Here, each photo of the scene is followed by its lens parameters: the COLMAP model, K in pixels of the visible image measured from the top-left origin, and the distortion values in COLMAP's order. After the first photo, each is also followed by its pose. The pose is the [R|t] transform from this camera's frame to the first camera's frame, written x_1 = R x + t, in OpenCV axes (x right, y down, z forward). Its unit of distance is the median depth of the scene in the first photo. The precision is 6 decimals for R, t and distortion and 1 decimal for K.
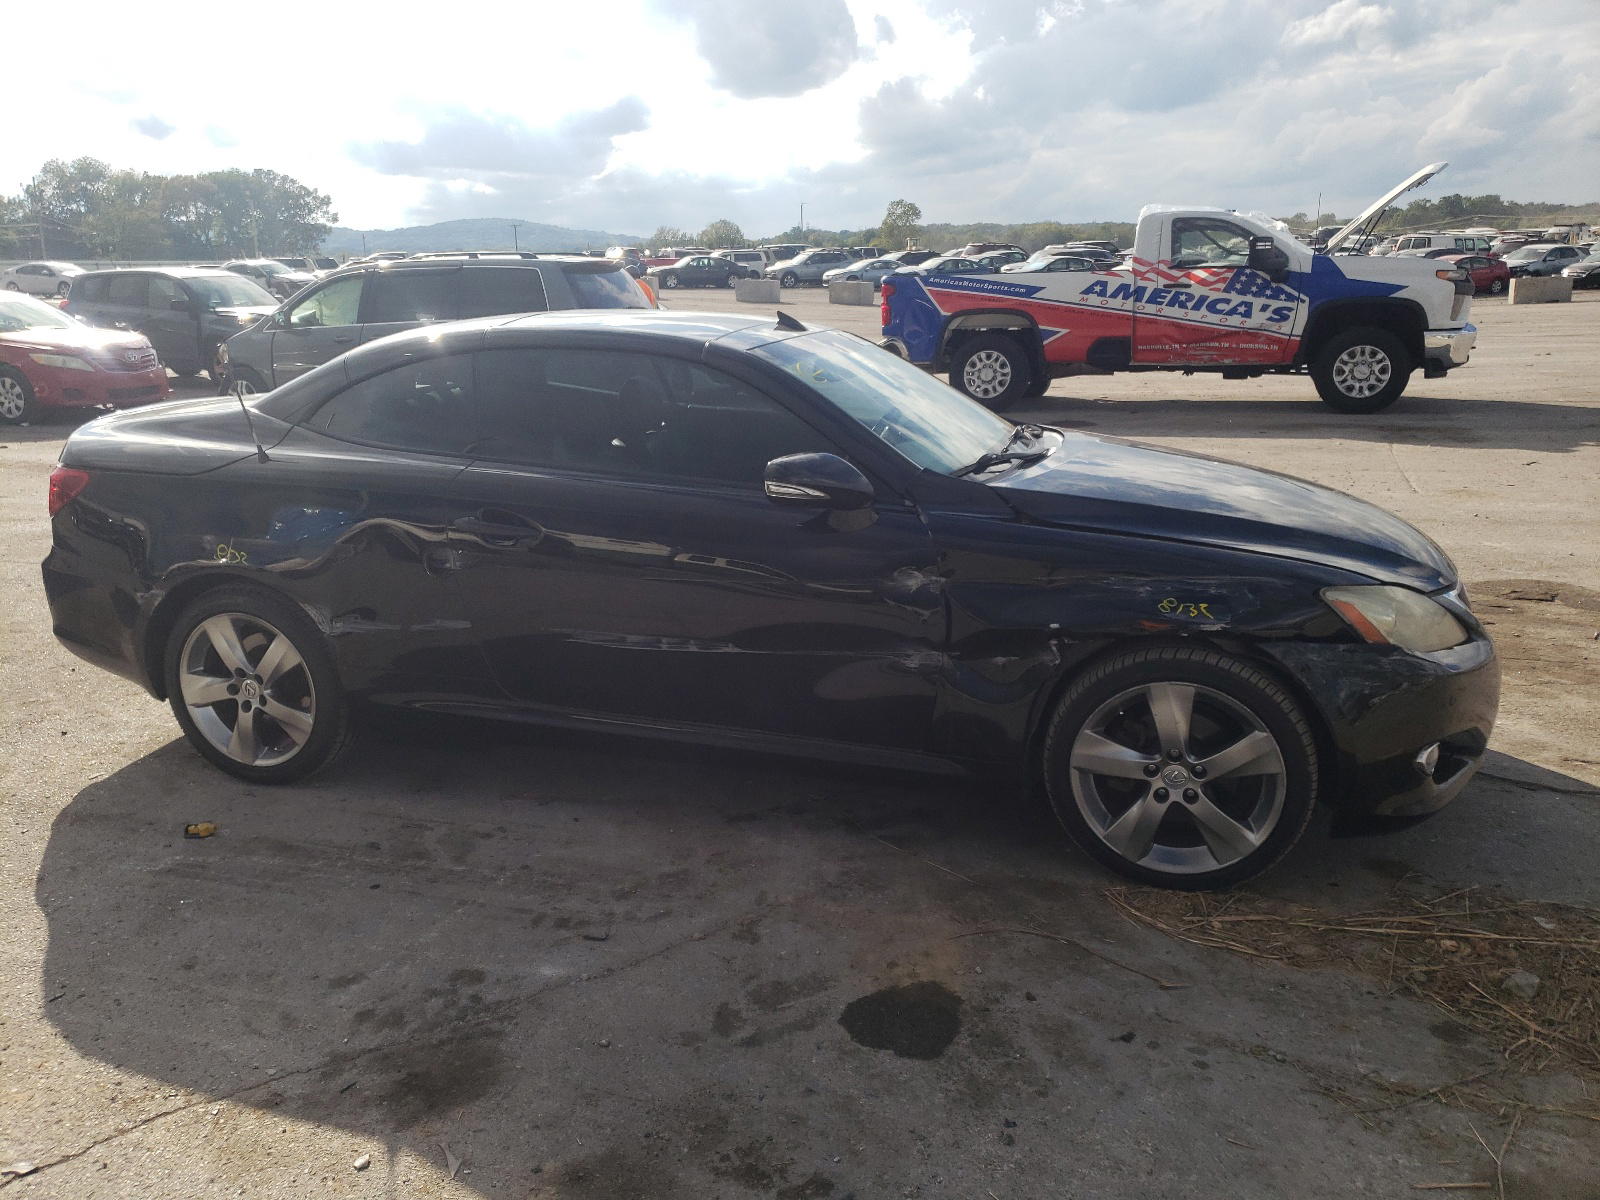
lens RADIAL K [[1209.1, 0, 790.3], [0, 1209.1, 605.5], [0, 0, 1]] dist [0.009553, 0.007829]
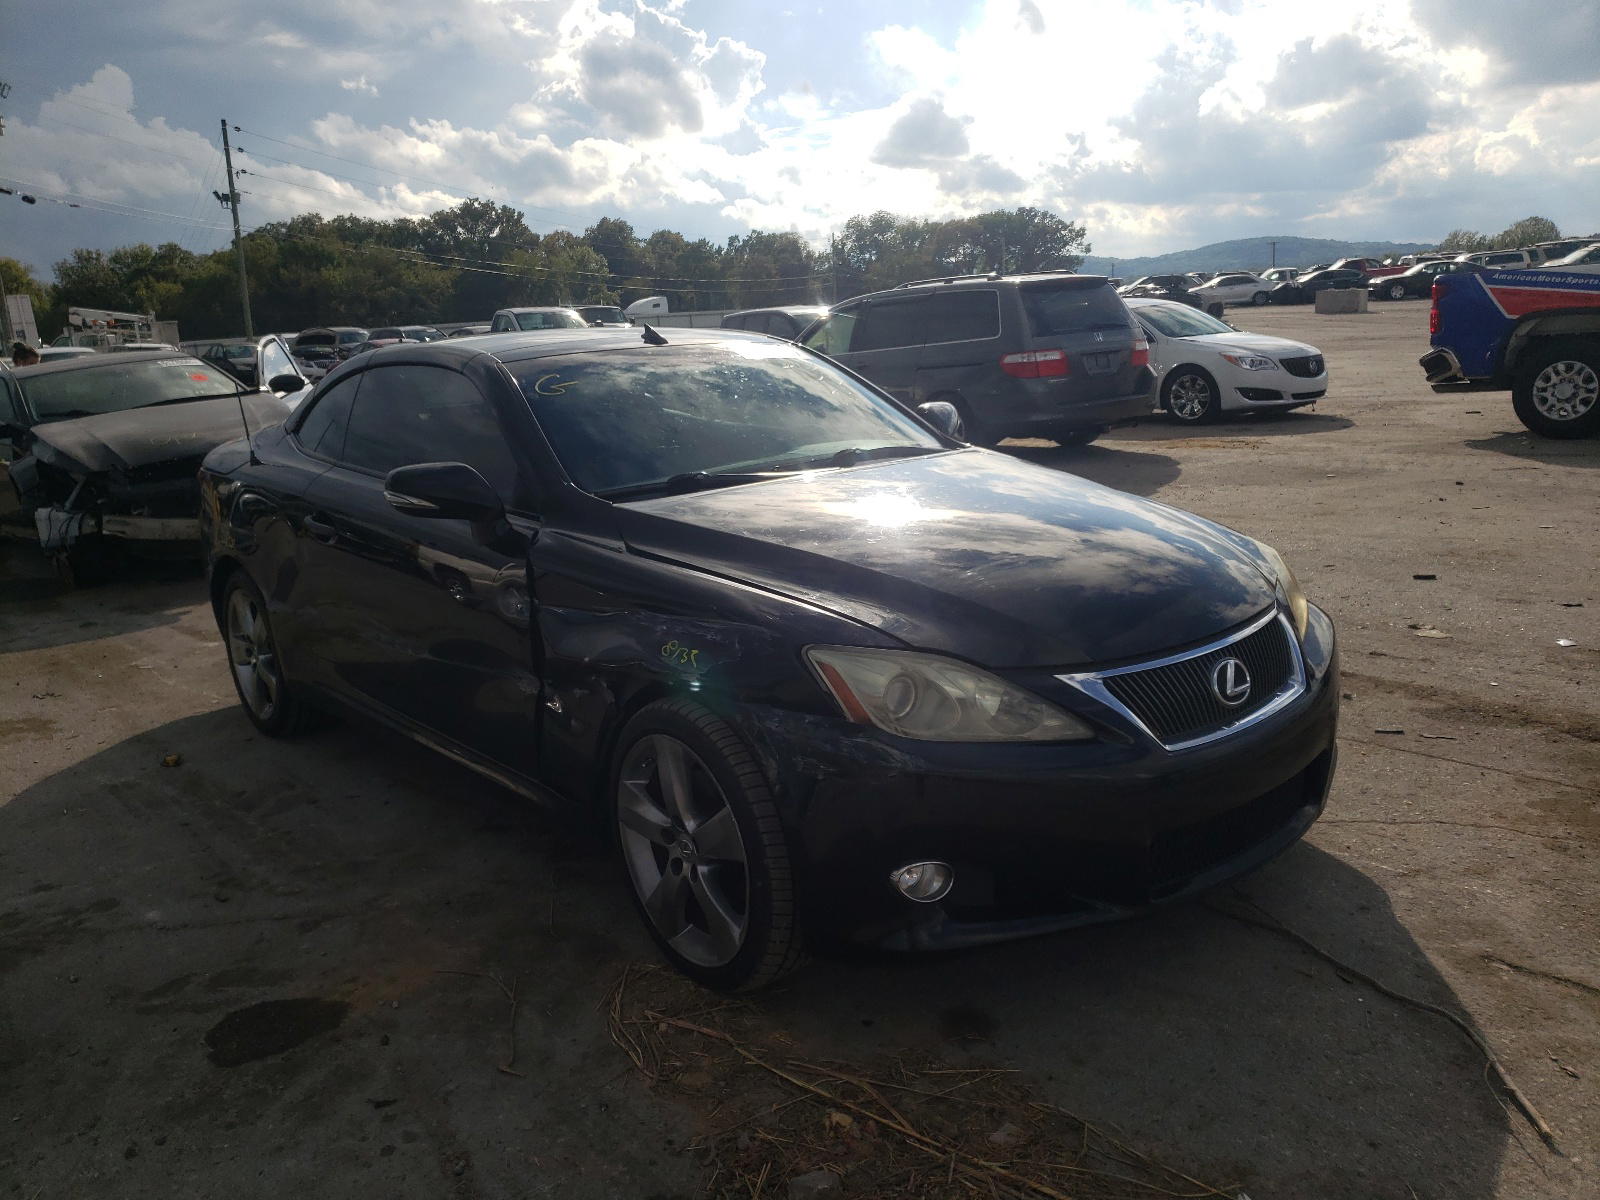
lens RADIAL K [[1252.0, 0, 836.9], [0, 1252.0, 595.0], [0, 0, 1]] dist [0.007765, -0.002327]
pose [[0.858688, 0.069279, -0.507794, 0.180511], [-0.086448, 0.996203, -0.010271, -0.008201], [0.505154, 0.052717, 0.861417, 0.058970]]
